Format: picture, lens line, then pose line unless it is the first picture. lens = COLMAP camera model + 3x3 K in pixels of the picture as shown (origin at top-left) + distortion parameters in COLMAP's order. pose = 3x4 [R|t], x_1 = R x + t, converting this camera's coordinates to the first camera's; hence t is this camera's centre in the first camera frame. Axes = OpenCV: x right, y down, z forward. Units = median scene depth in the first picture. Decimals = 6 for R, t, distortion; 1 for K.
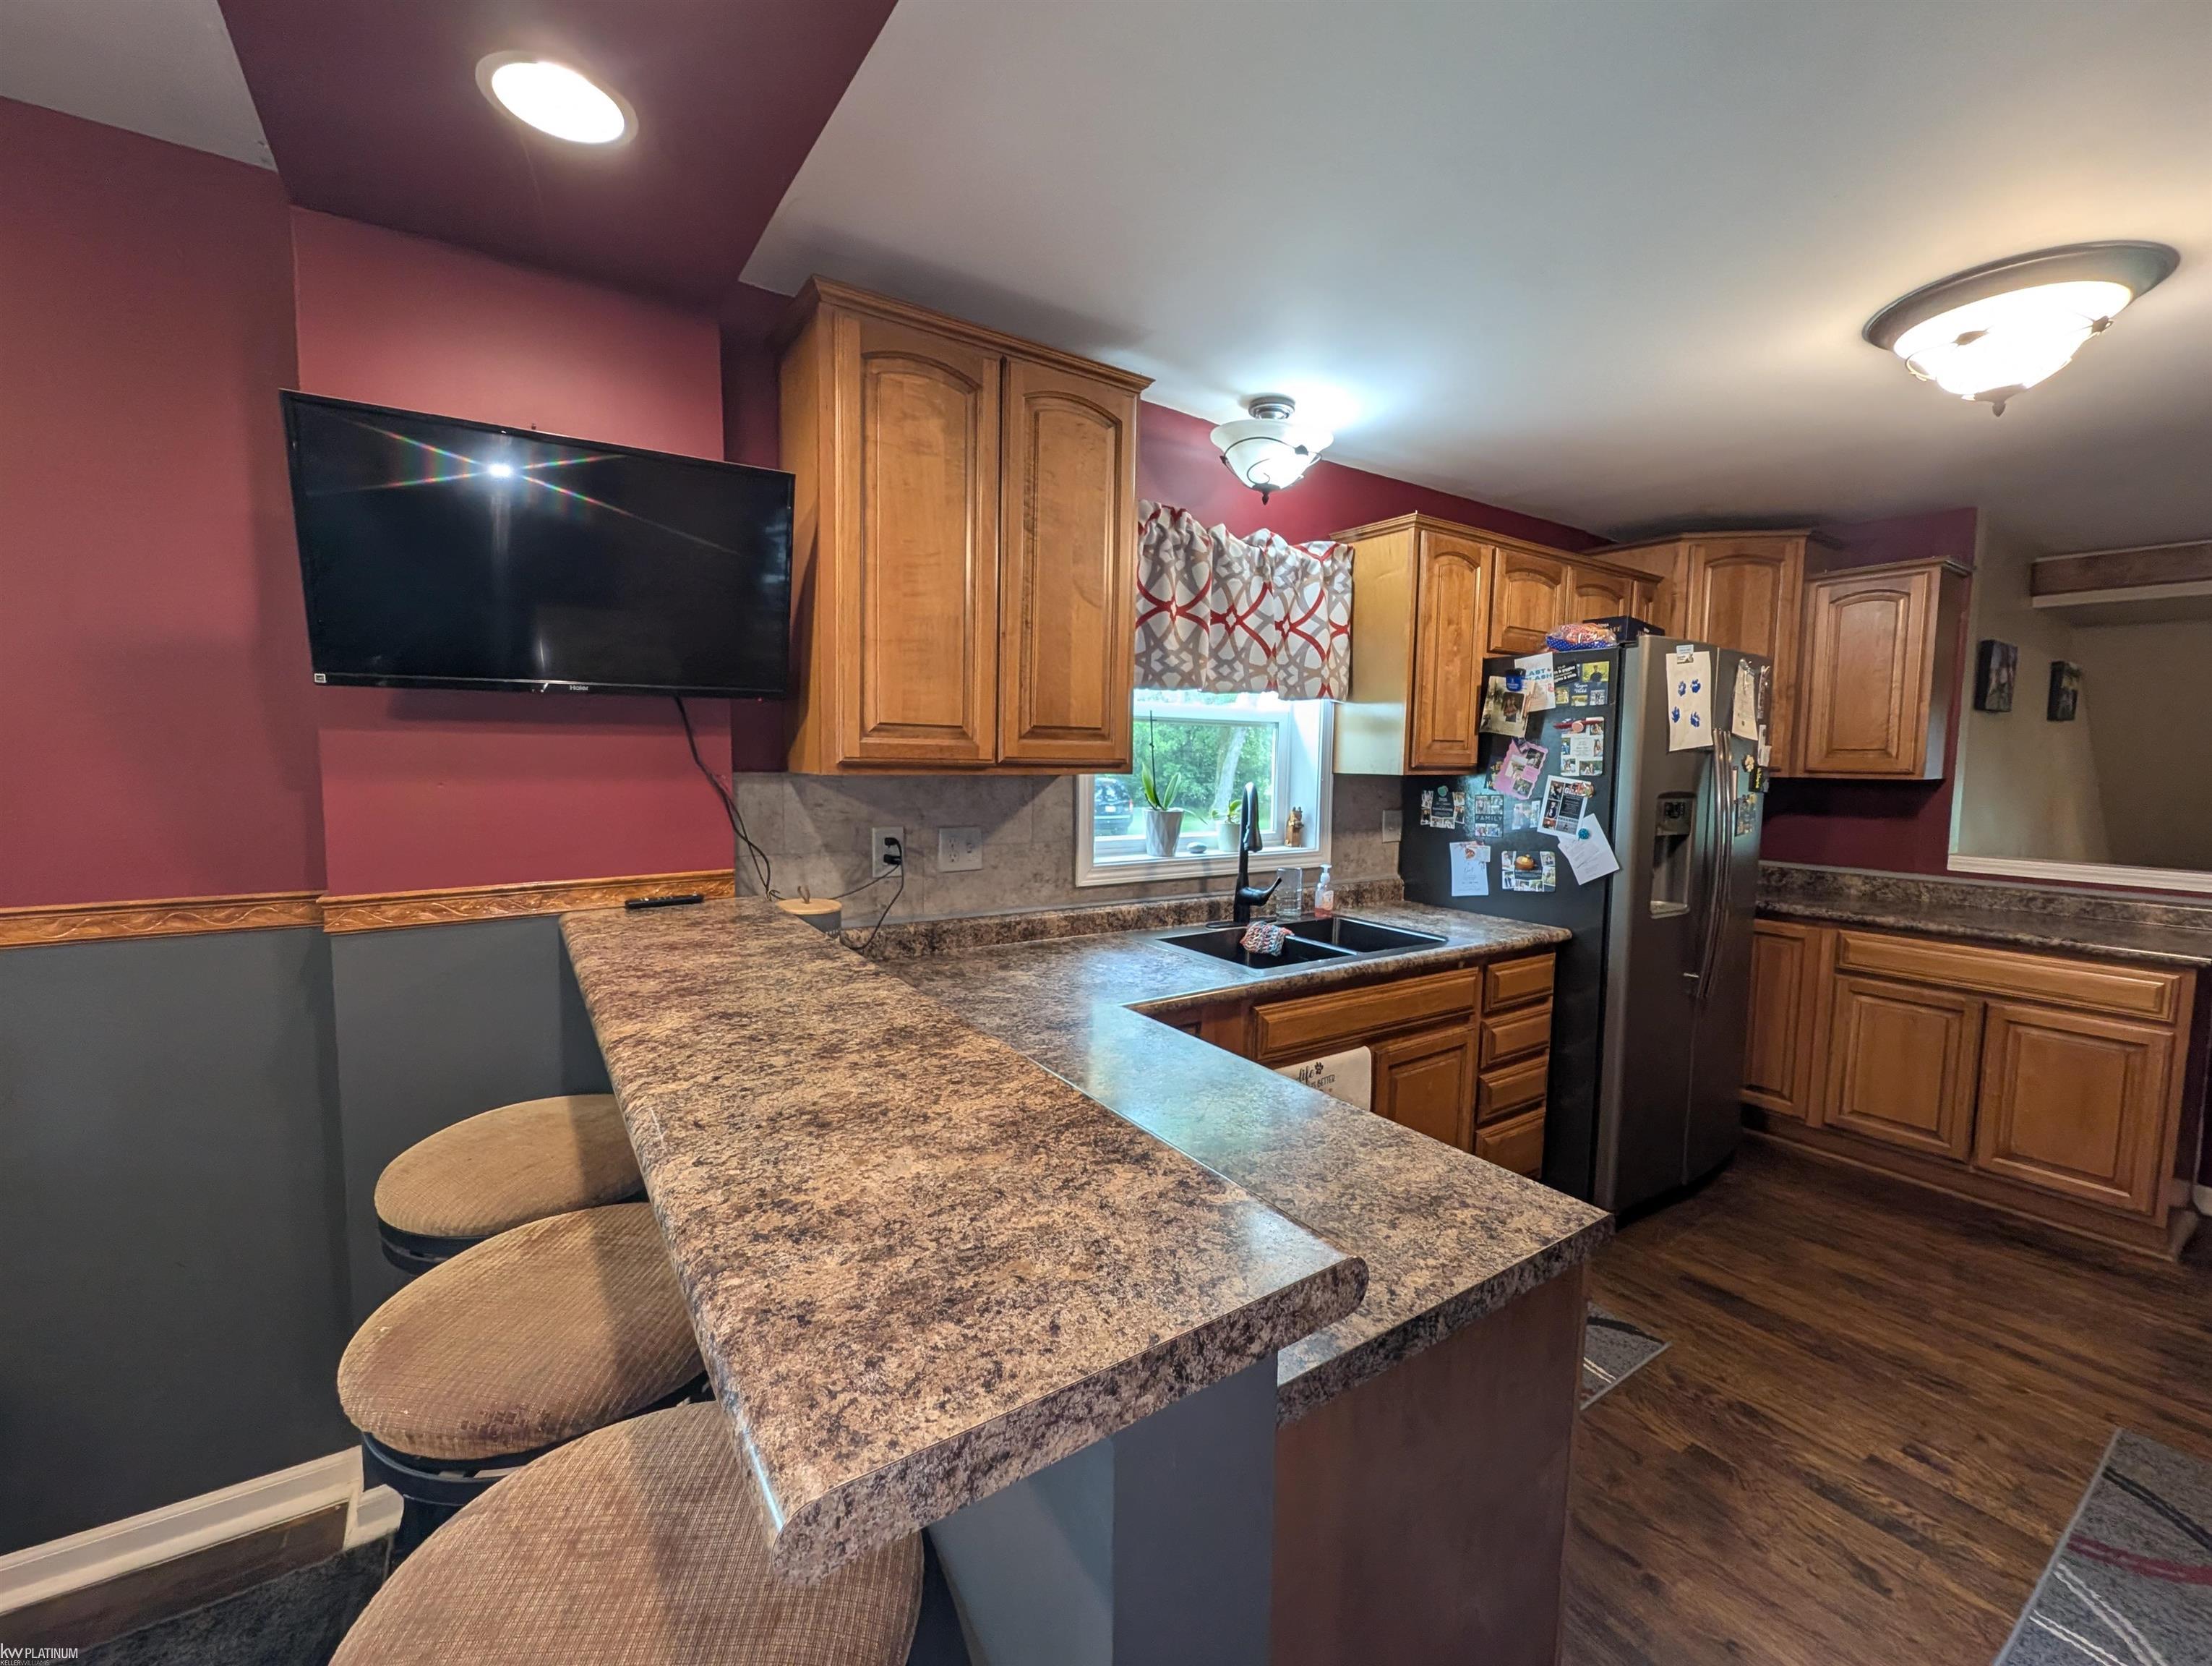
lens RADIAL K [[914.9, 0, 1101.2], [0, 914.9, 828.0], [0, 0, 1]] dist [0.001707, -0.000834]
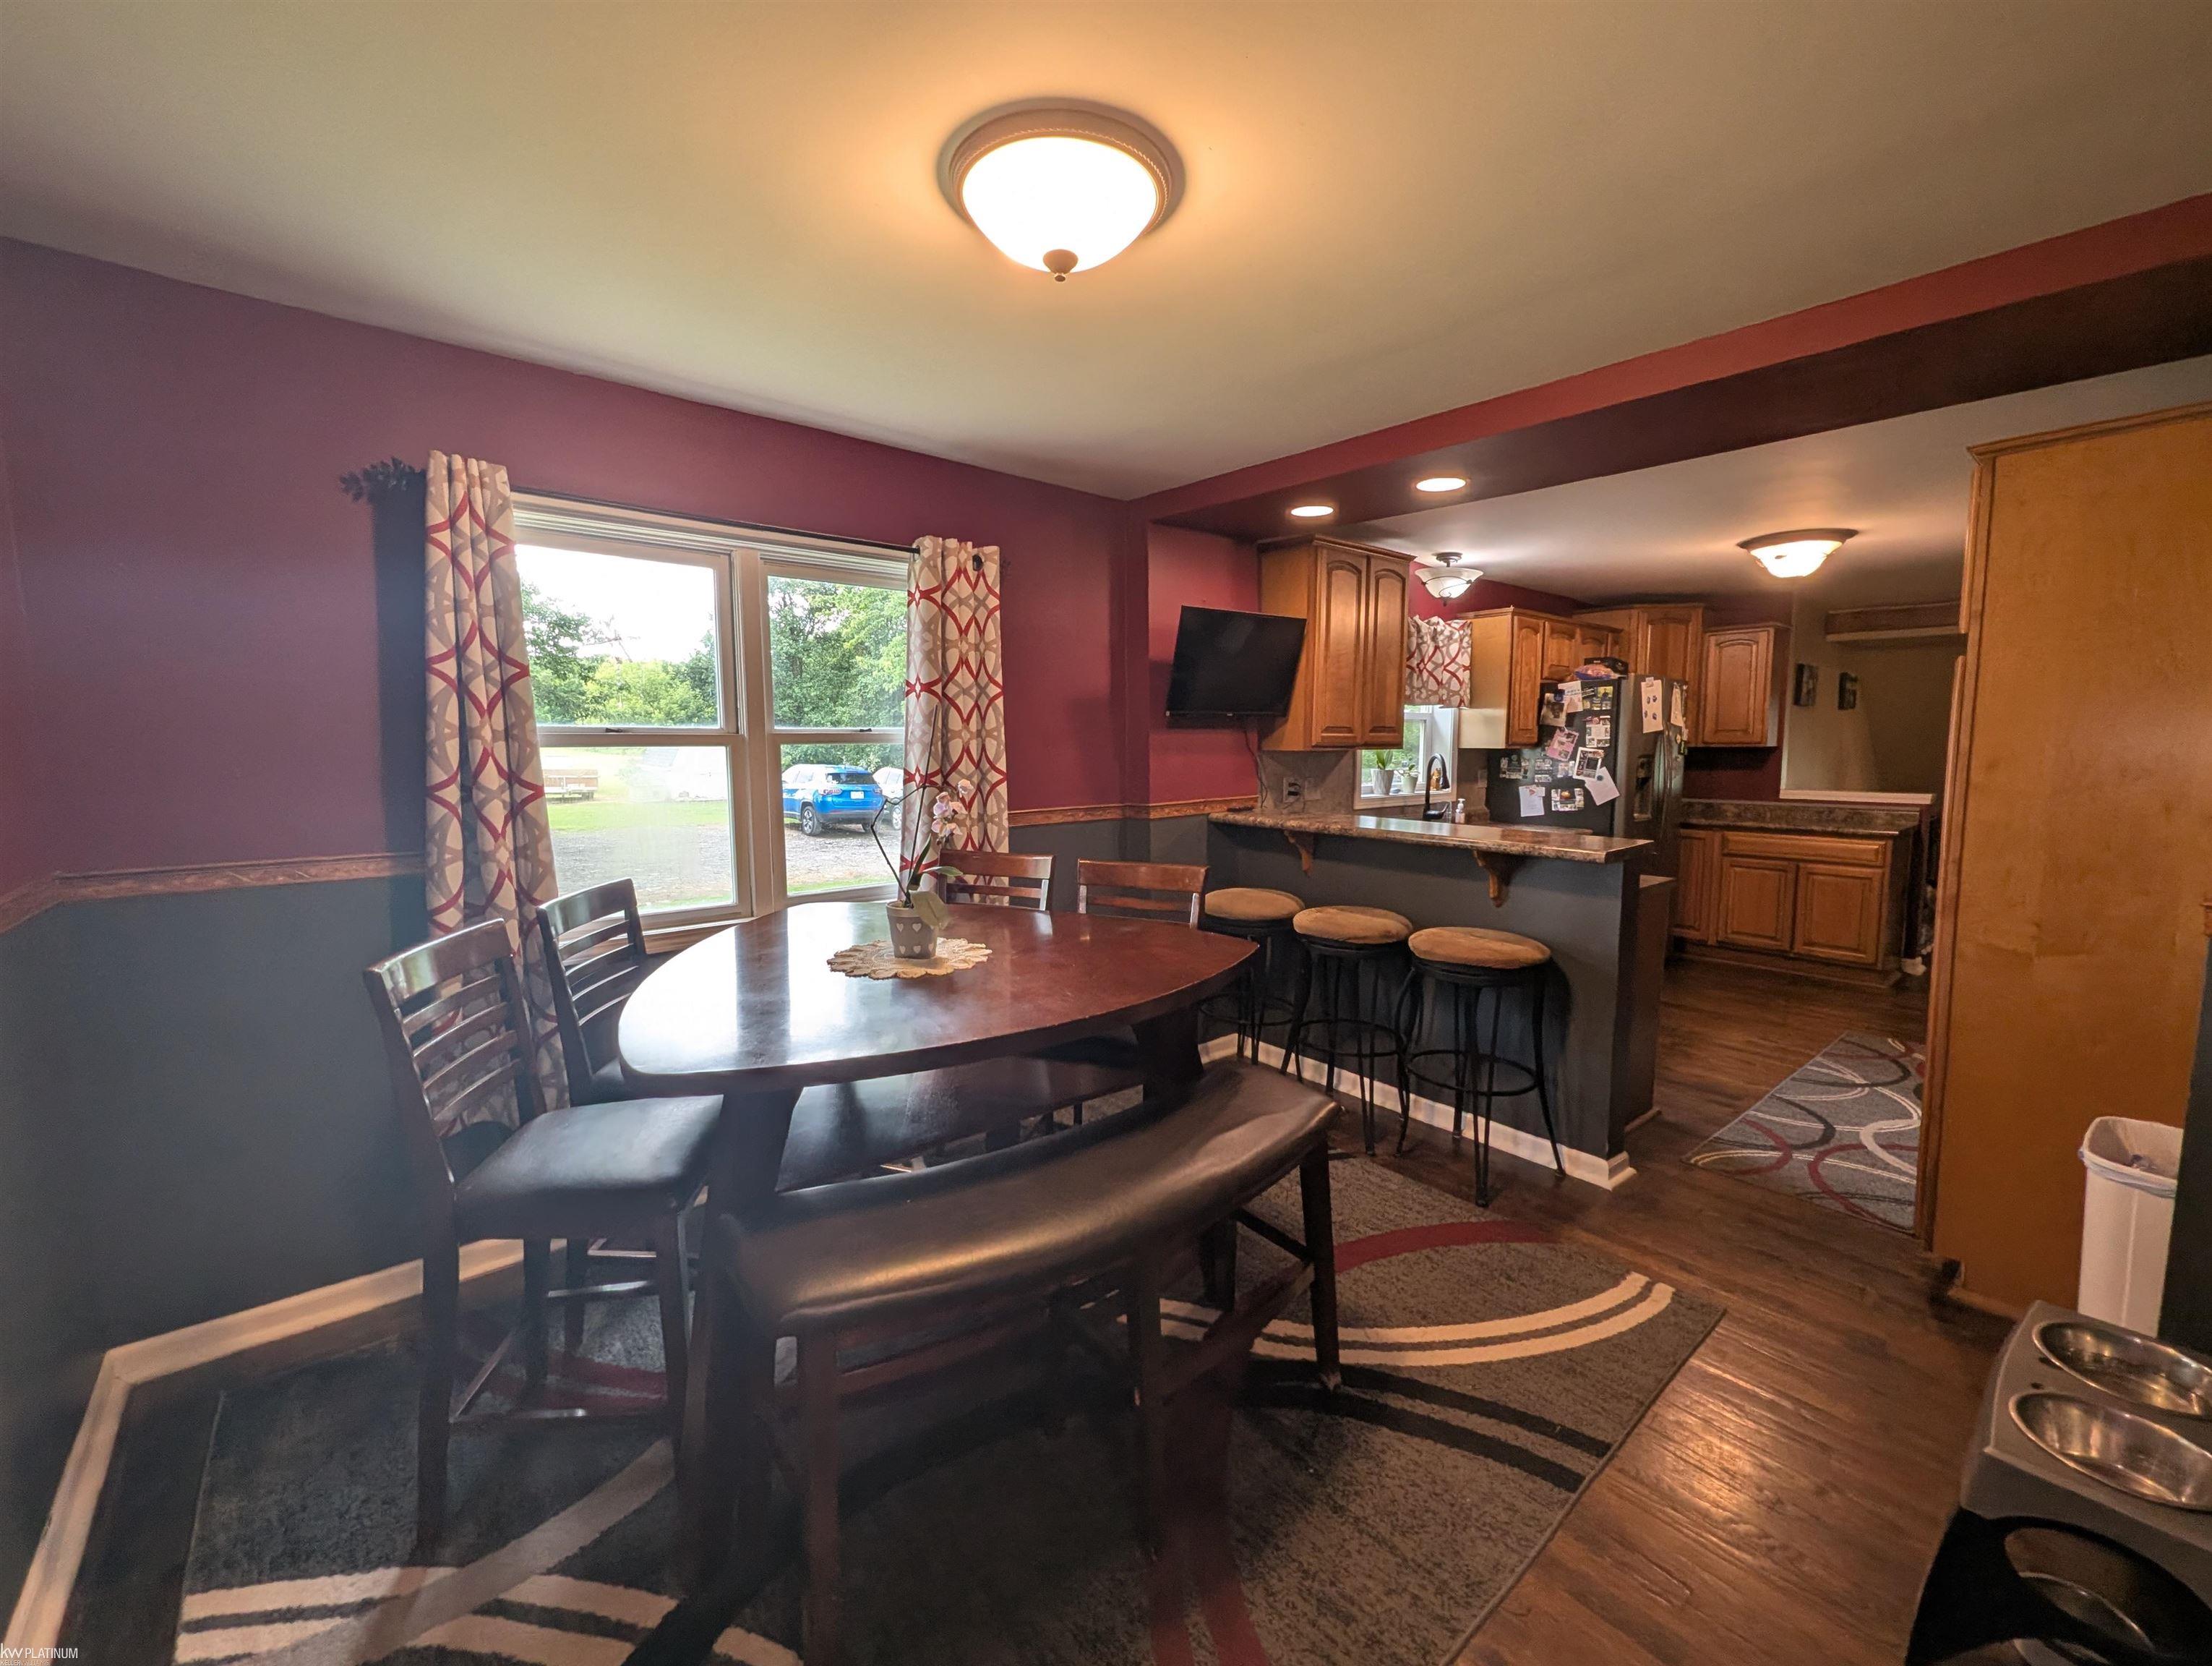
lens RADIAL K [[914.9, 0, 1101.2], [0, 914.9, 828.0], [0, 0, 1]] dist [0.001707, -0.000834]
pose [[0.994802, -0.025258, 0.098648, -0.648549], [0.023662, 0.999570, 0.017314, 0.050227], [-0.099042, -0.014890, 0.994972, -0.736116]]
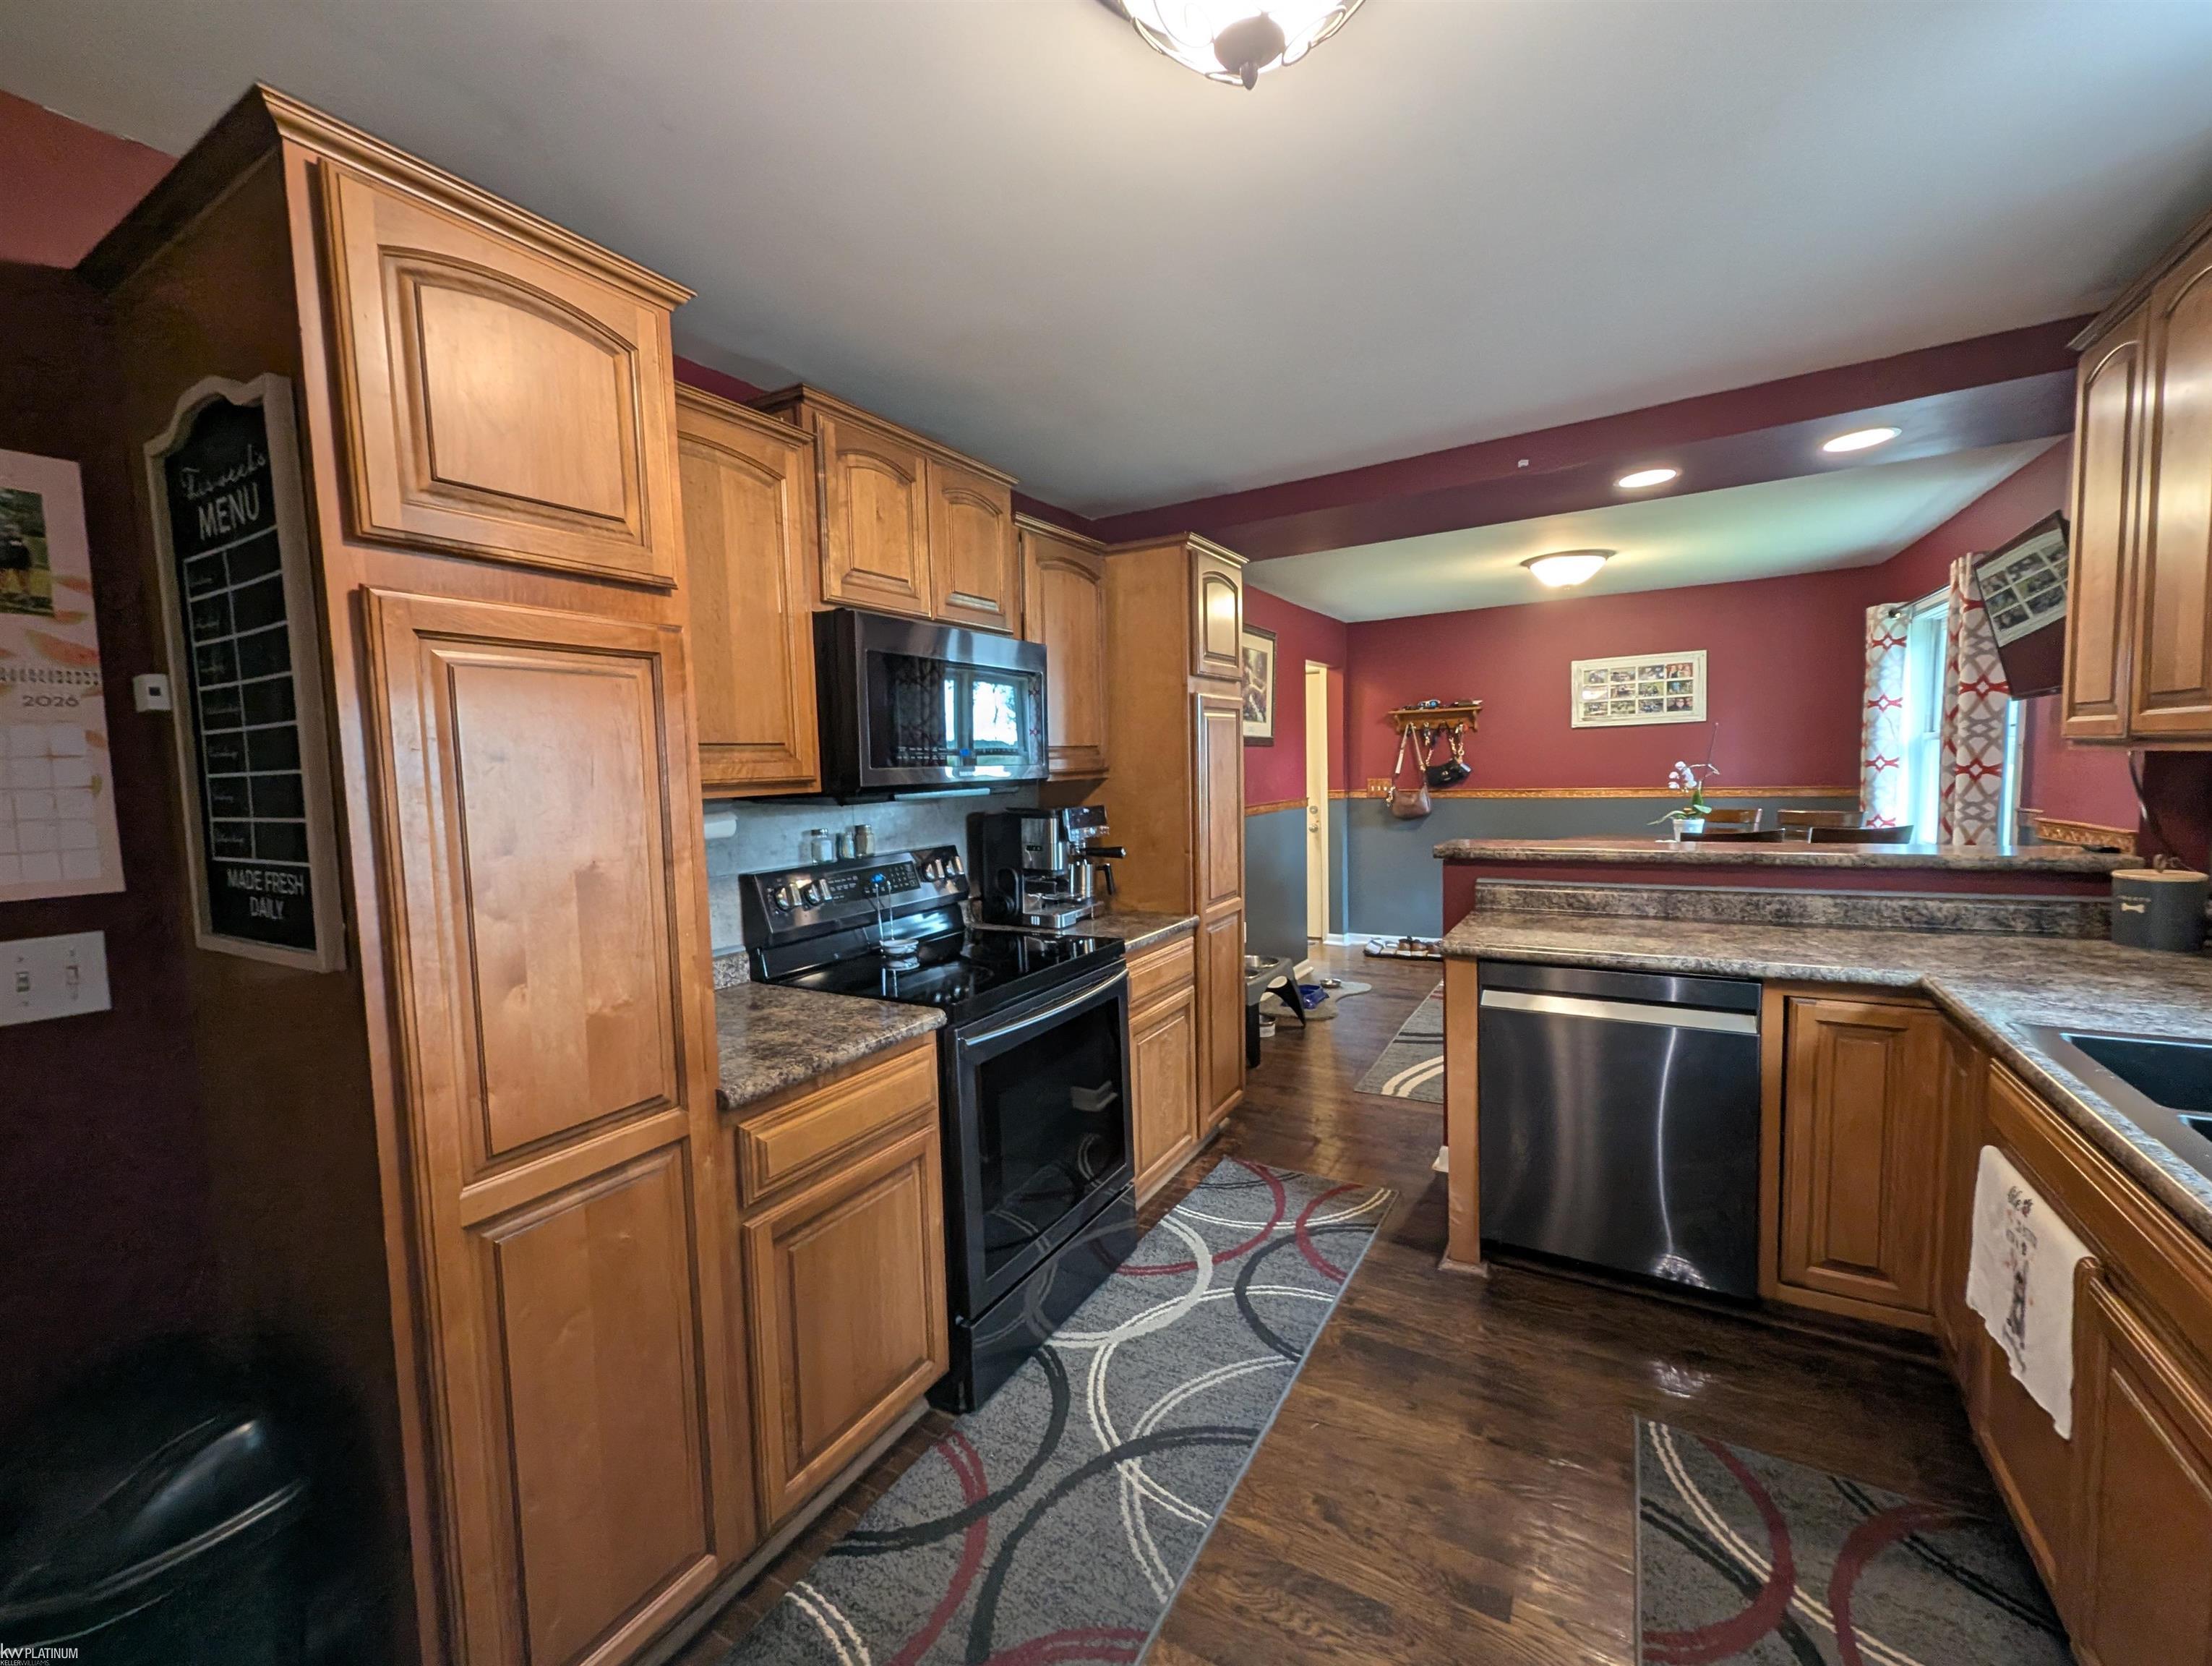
lens RADIAL K [[914.4, 0, 1094.1], [0, 914.4, 828.0], [0, 0, 1]] dist [-0.000456, -0.000286]
pose [[-0.905924, 0.035999, -0.421907, 0.843589], [-0.025425, 0.989958, 0.139060, -0.058748], [0.422676, 0.136704, -0.895911, 0.967880]]
